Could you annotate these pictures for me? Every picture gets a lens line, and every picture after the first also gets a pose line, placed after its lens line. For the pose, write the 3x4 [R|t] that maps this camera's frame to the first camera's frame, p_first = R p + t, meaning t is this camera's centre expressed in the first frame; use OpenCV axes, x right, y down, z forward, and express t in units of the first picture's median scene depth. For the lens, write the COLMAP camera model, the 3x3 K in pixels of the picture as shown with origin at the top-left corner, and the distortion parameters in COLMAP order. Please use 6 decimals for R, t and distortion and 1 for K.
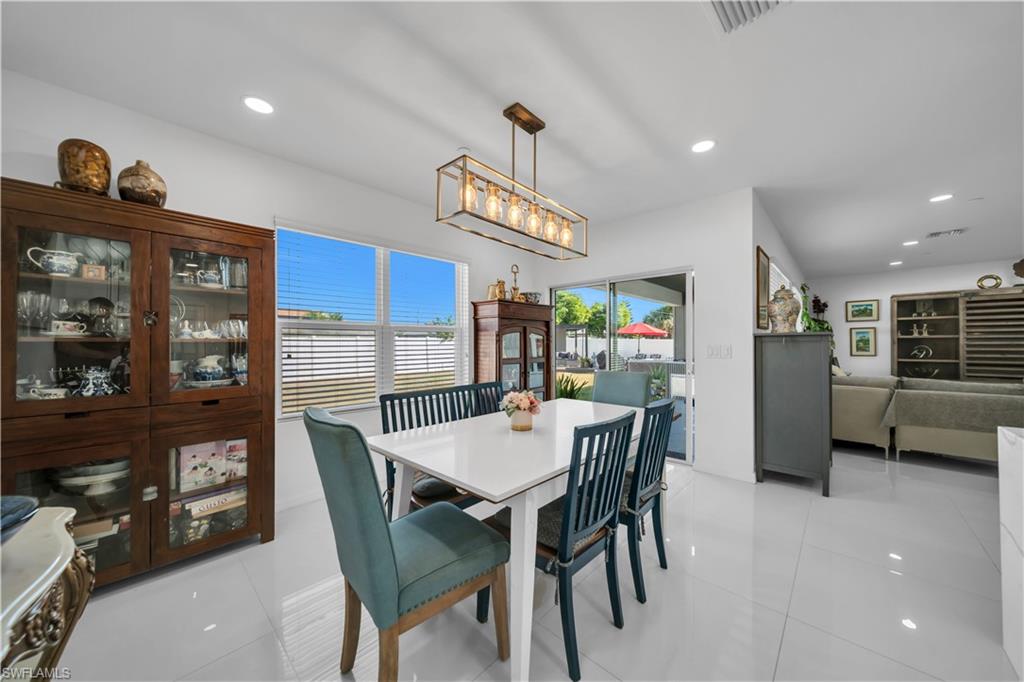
lens RADIAL K [[353.2, 0, 508.0], [0, 353.2, 340.9], [0, 0, 1]] dist [-0.002537, -0.000424]
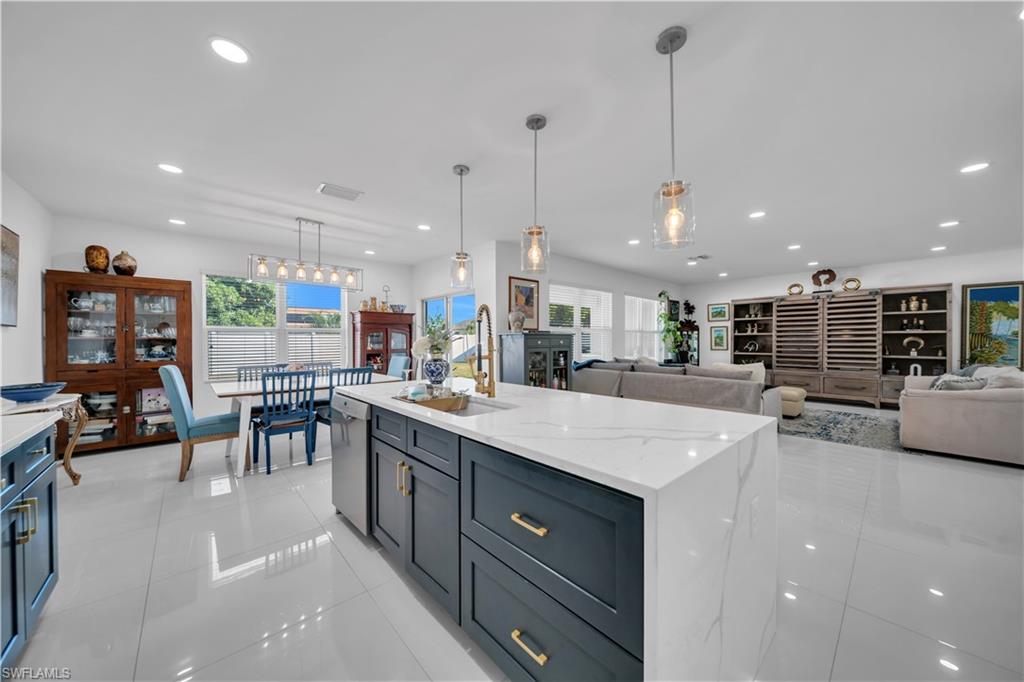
lens RADIAL K [[353.2, 0, 511.6], [0, 353.2, 340.4], [0, 0, 1]] dist [-0.002537, -0.000424]
pose [[0.996530, 0.000556, -0.083236, 1.317450], [0.000332, 0.999943, 0.010662, -0.009807], [0.083237, -0.010653, 0.996473, -0.822579]]
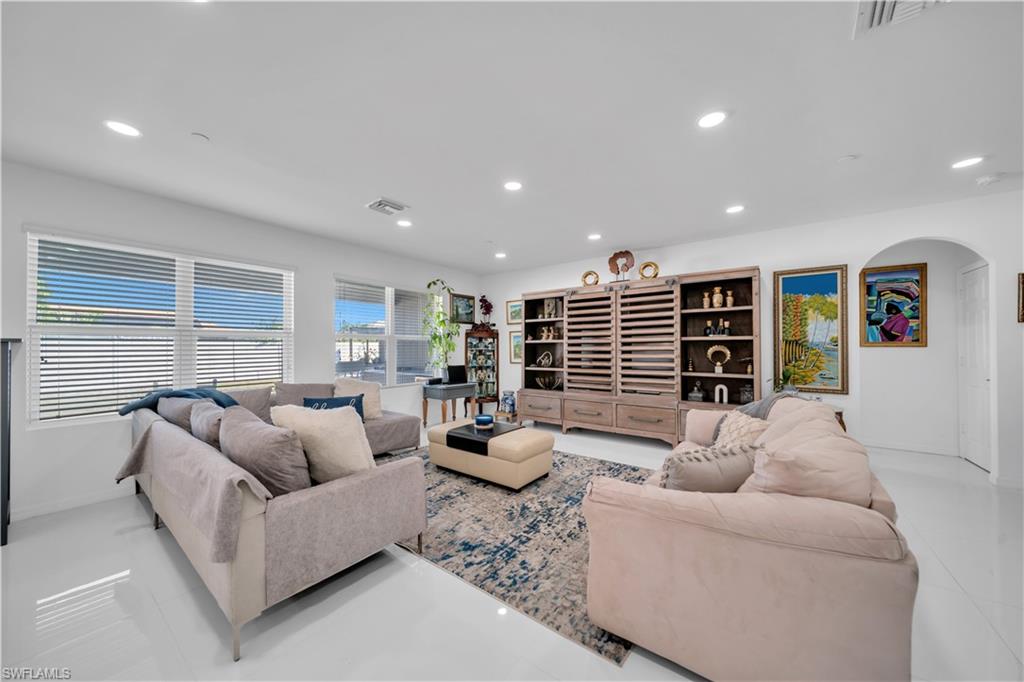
lens RADIAL K [[353.2, 0, 513.1], [0, 353.2, 341.3], [0, 0, 1]] dist [-0.002537, -0.000424]
pose [[0.993700, 0.000577, 0.112069, 2.913014], [0.000574, 0.999947, -0.010244, -0.011008], [-0.112069, 0.010244, 0.993648, 0.415733]]
